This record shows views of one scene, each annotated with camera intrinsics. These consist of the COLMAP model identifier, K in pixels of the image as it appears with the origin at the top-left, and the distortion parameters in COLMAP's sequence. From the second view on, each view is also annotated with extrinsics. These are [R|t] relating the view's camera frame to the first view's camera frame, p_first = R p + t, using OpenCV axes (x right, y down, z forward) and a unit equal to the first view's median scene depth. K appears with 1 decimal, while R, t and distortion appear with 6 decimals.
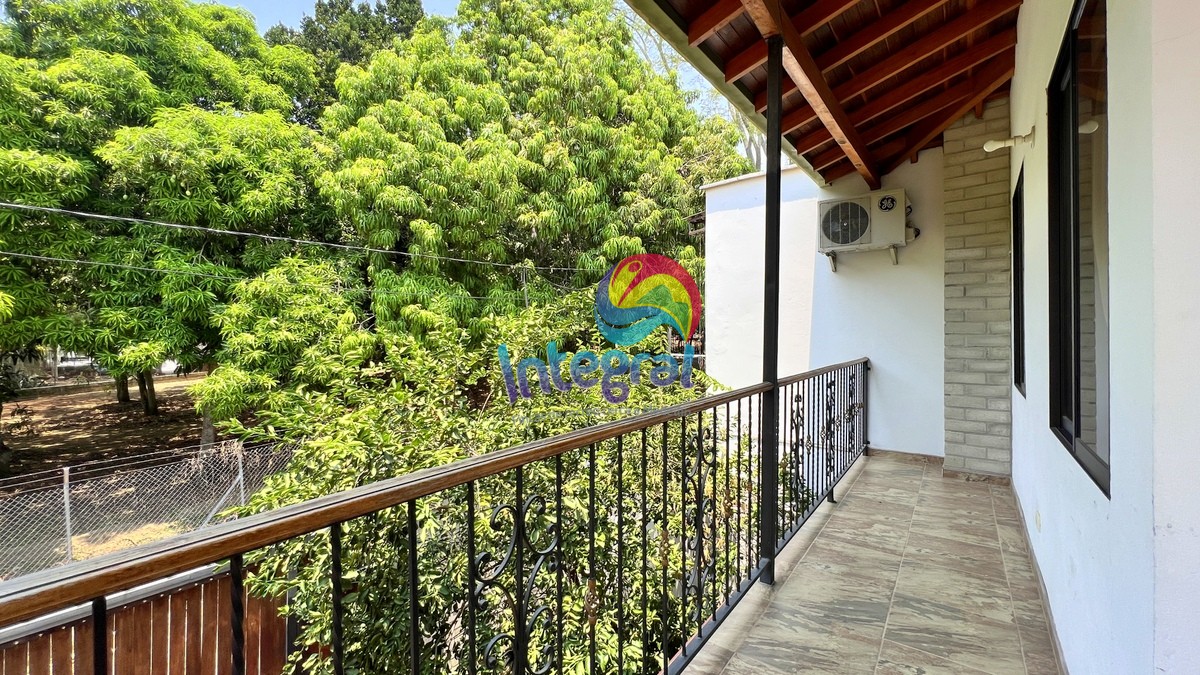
lens RADIAL K [[483.0, 0, 597.9], [0, 483.0, 335.3], [0, 0, 1]] dist [-0.002049, 0.000129]
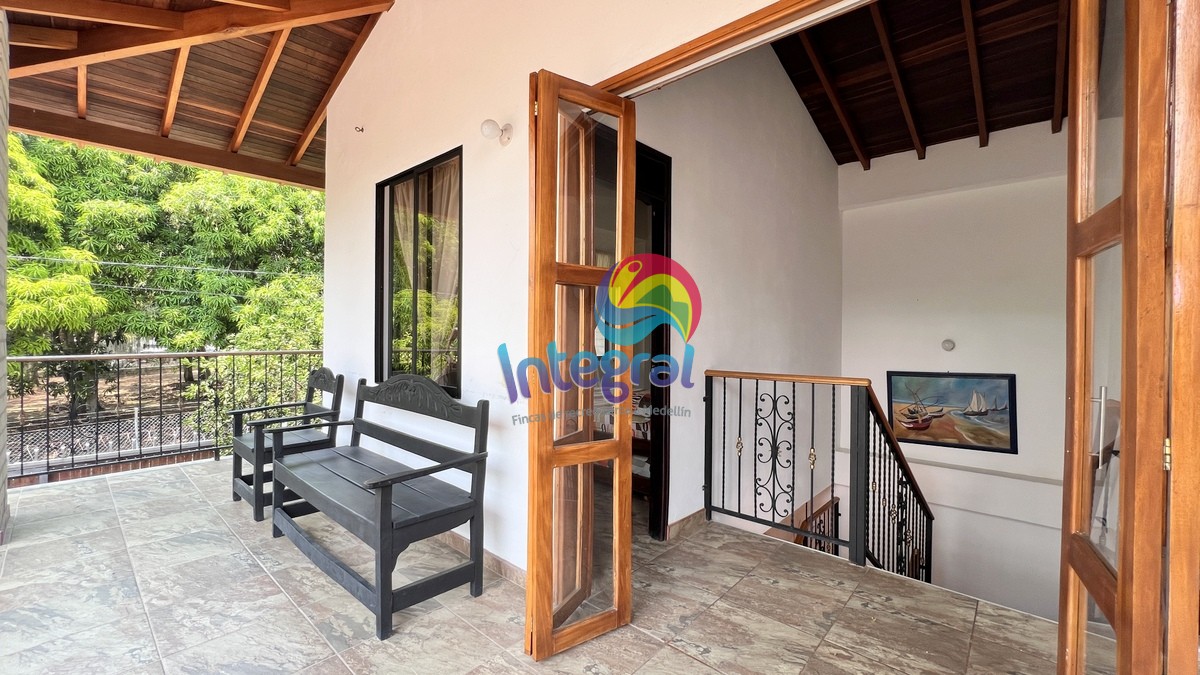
lens RADIAL K [[483.0, 0, 597.9], [0, 483.0, 335.3], [0, 0, 1]] dist [-0.002049, 0.000129]
pose [[0.996019, 0.017091, -0.087486, 0.395131], [-0.016929, 0.999853, 0.002593, 0.002903], [0.087517, -0.001102, 0.996162, -0.323870]]
